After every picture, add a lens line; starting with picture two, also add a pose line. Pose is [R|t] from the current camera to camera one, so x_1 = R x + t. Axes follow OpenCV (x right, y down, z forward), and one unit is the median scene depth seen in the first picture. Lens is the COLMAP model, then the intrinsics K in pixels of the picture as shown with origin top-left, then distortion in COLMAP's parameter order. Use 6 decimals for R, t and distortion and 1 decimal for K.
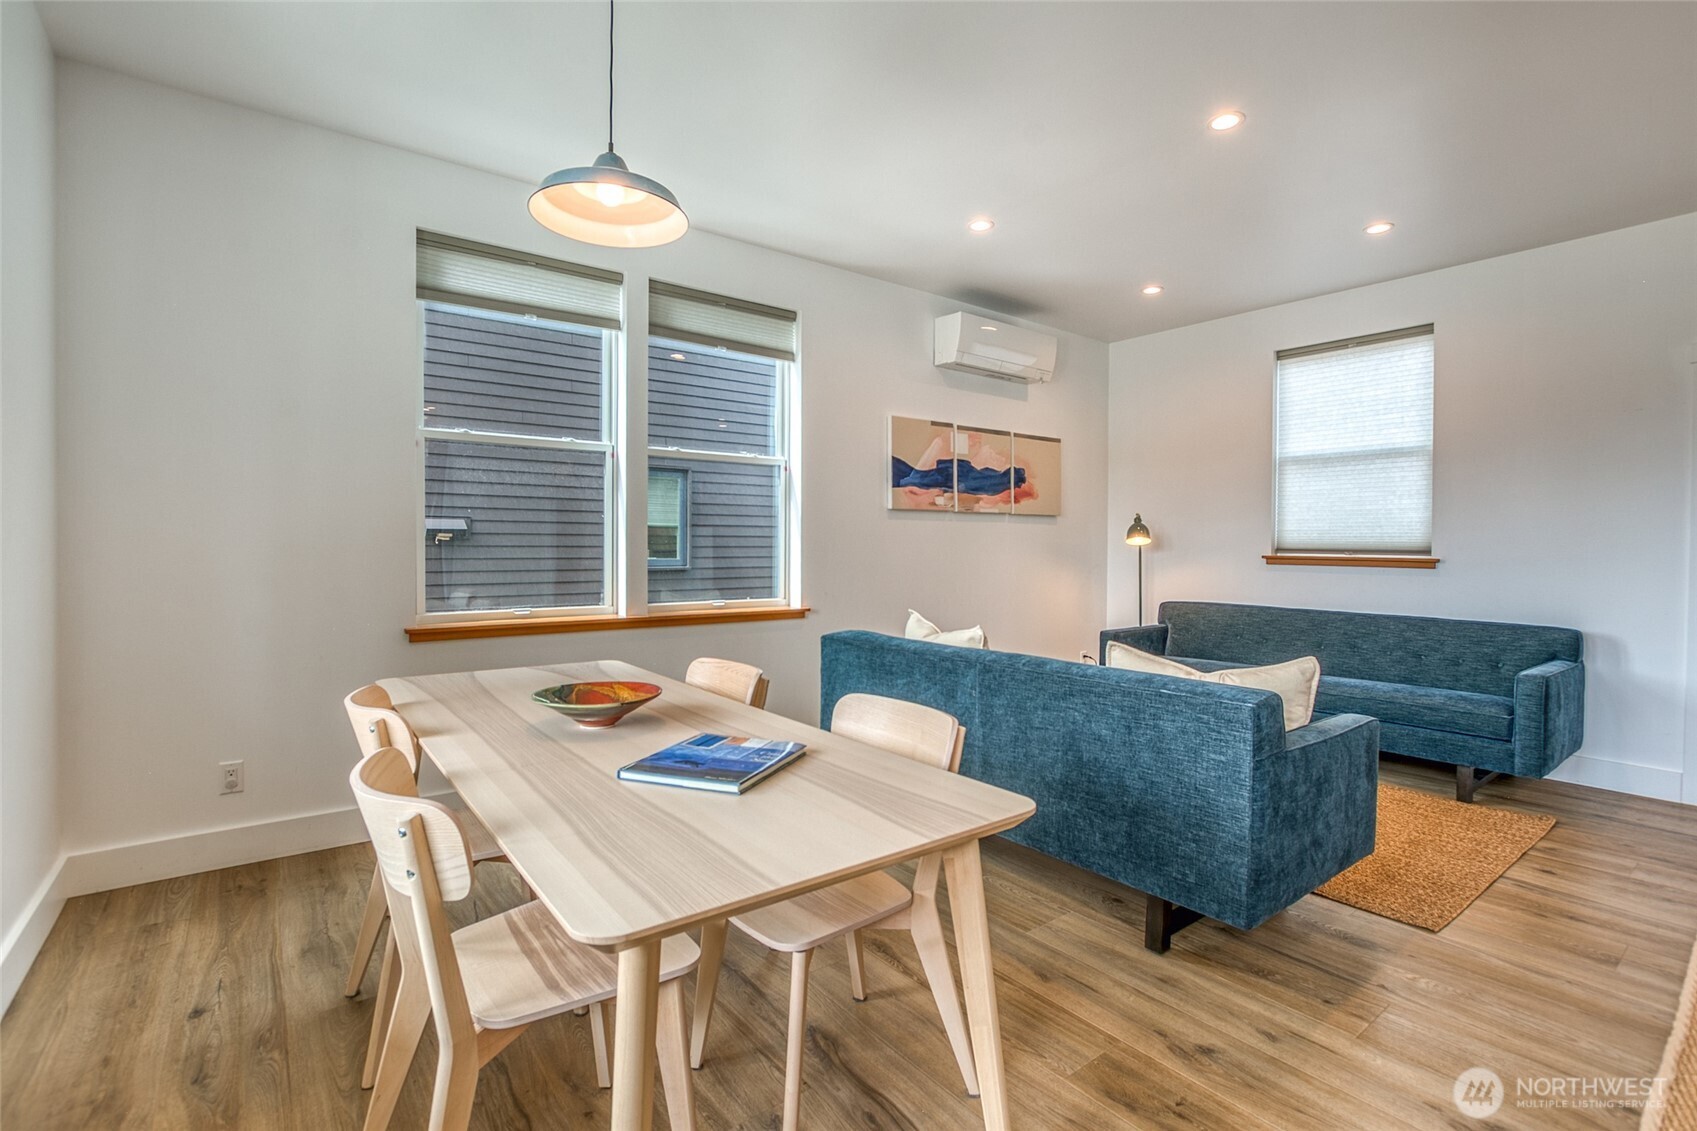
lens RADIAL K [[867.8, 0, 825.4], [0, 867.8, 566.2], [0, 0, 1]] dist [-0.021531, 0.007977]
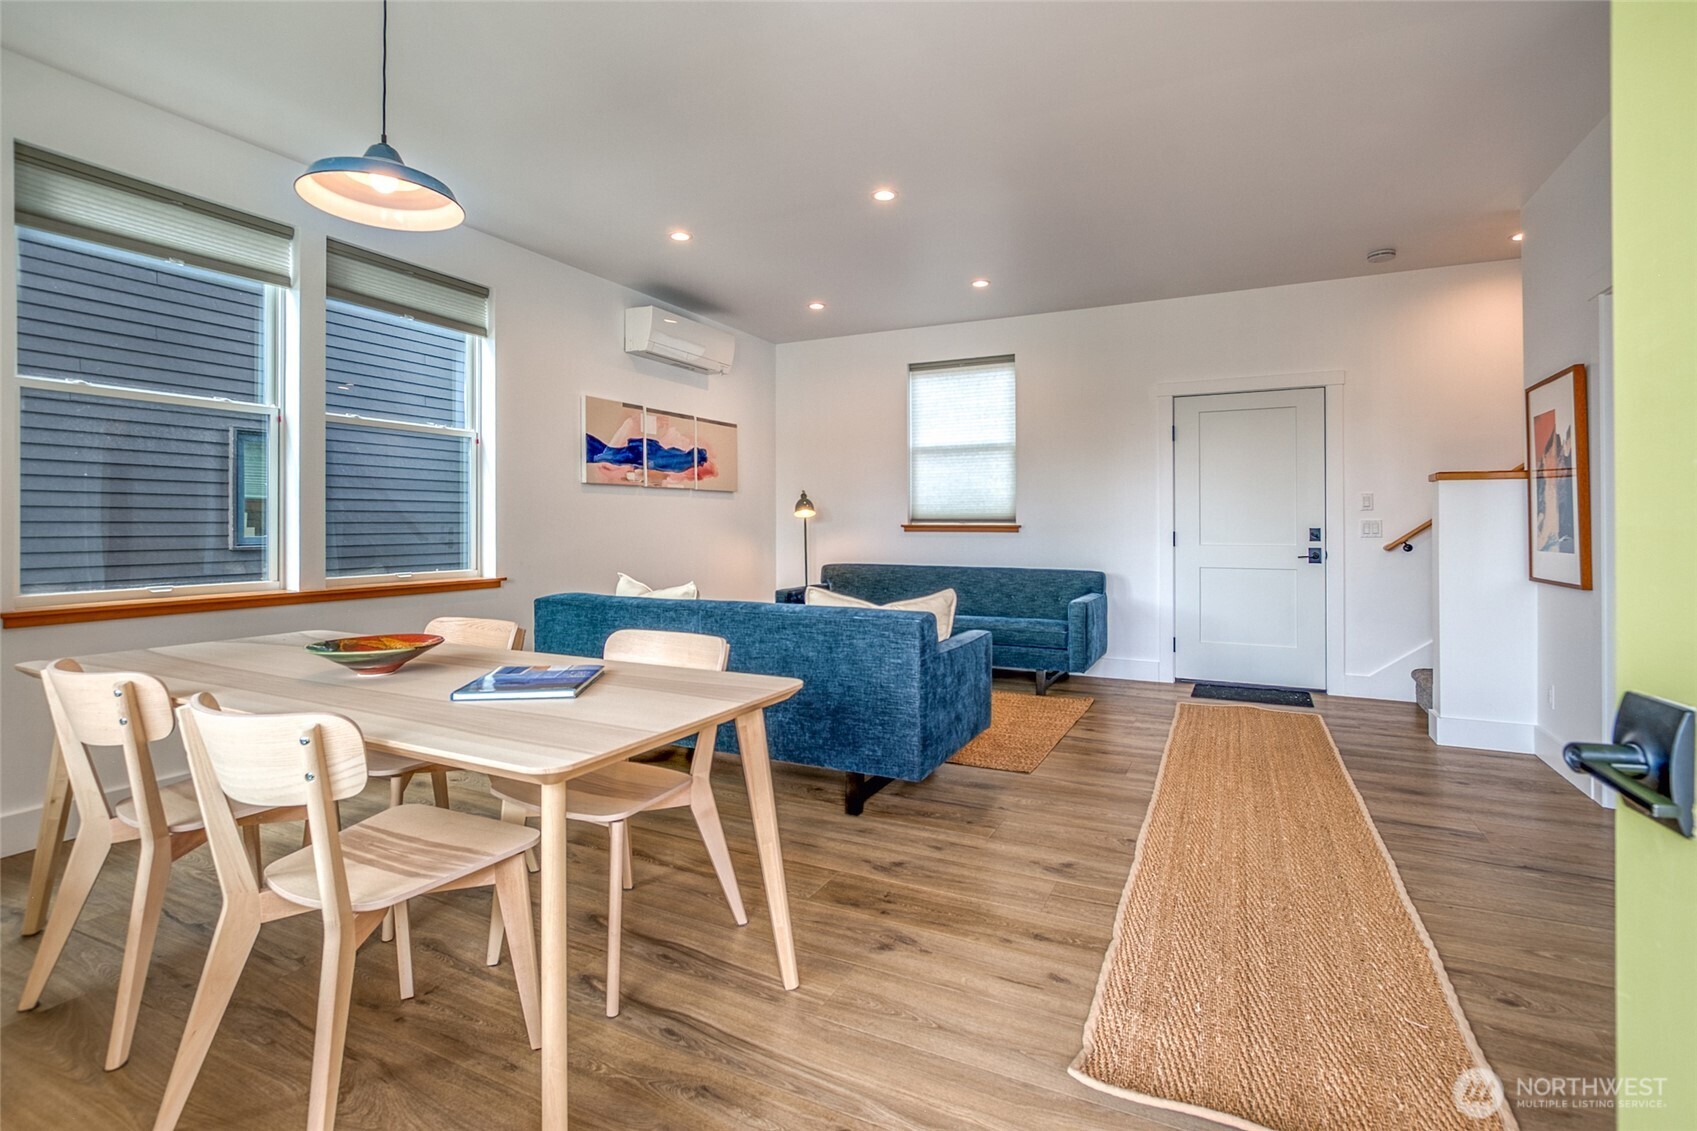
lens RADIAL K [[815.2, 0, 844.2], [0, 815.2, 509.7], [0, 0, 1]] dist [0.000830, 0.000520]
pose [[0.915920, 0.006056, 0.401315, -0.090671], [0.009048, 0.999321, -0.035730, 0.014641], [-0.401259, 0.036357, 0.915243, -0.106439]]
